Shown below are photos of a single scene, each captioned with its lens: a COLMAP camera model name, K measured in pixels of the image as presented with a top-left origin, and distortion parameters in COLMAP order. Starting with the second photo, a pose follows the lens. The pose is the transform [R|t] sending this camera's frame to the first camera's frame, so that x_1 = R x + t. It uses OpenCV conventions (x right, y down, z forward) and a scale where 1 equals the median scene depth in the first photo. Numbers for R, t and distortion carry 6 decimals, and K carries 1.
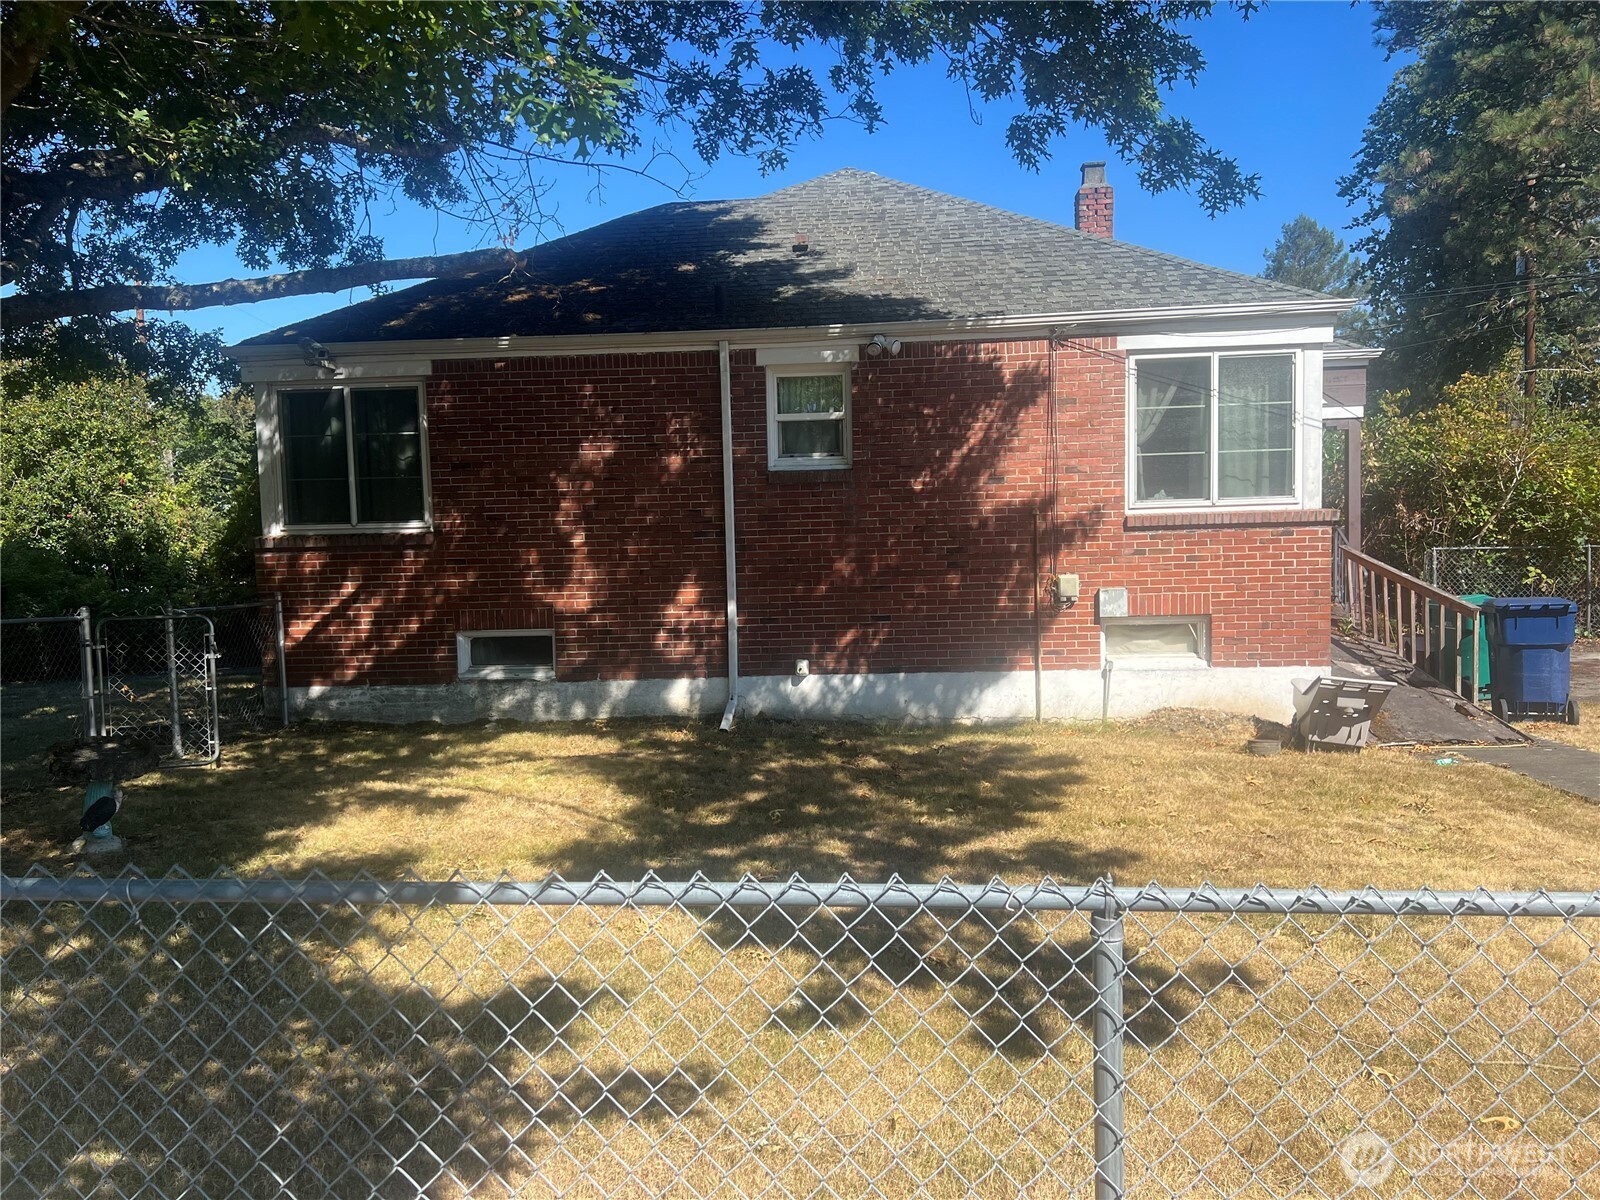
lens RADIAL K [[1163.1, 0, 804.1], [0, 1163.1, 590.3], [0, 0, 1]] dist [0.059758, -0.091007]
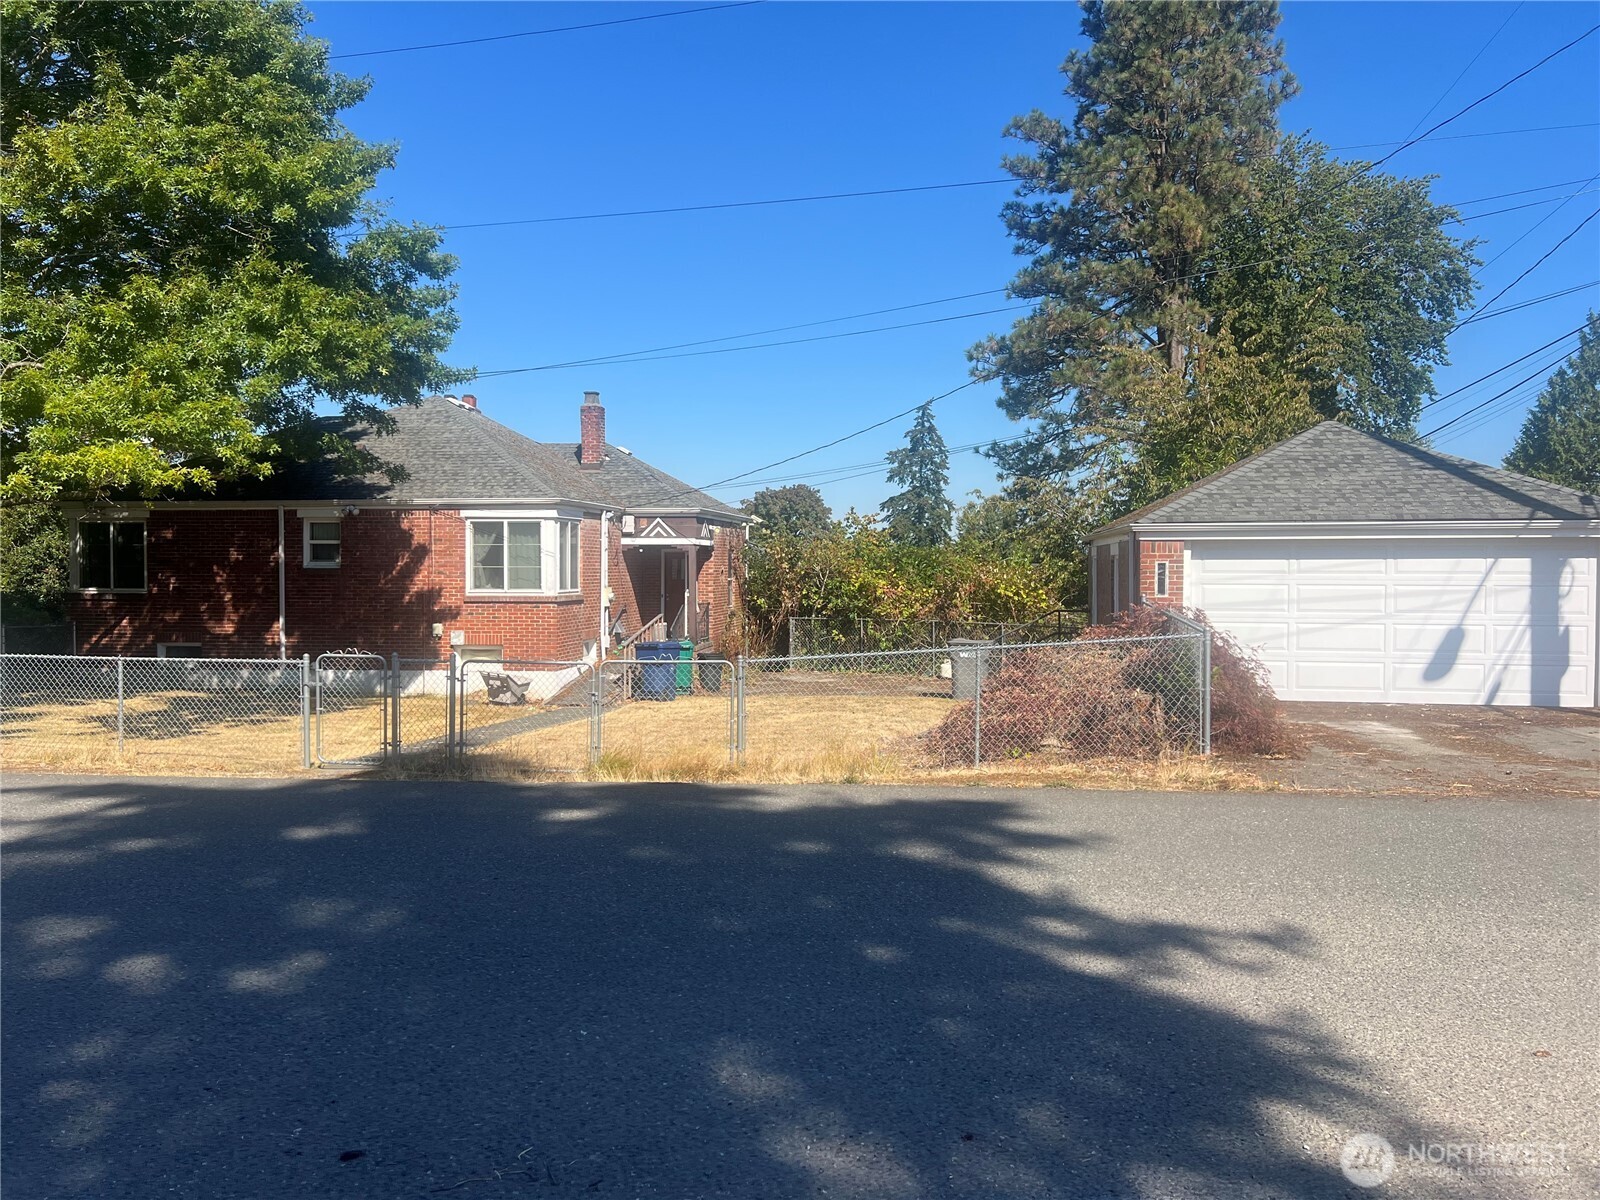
lens RADIAL K [[1163.1, 0, 804.1], [0, 1163.1, 590.3], [0, 0, 1]] dist [0.059758, -0.091007]
pose [[0.997084, 0.034436, -0.068107, 1.009814], [-0.038012, 0.997927, -0.051927, 0.010721], [0.066178, 0.054364, 0.996326, -1.015213]]
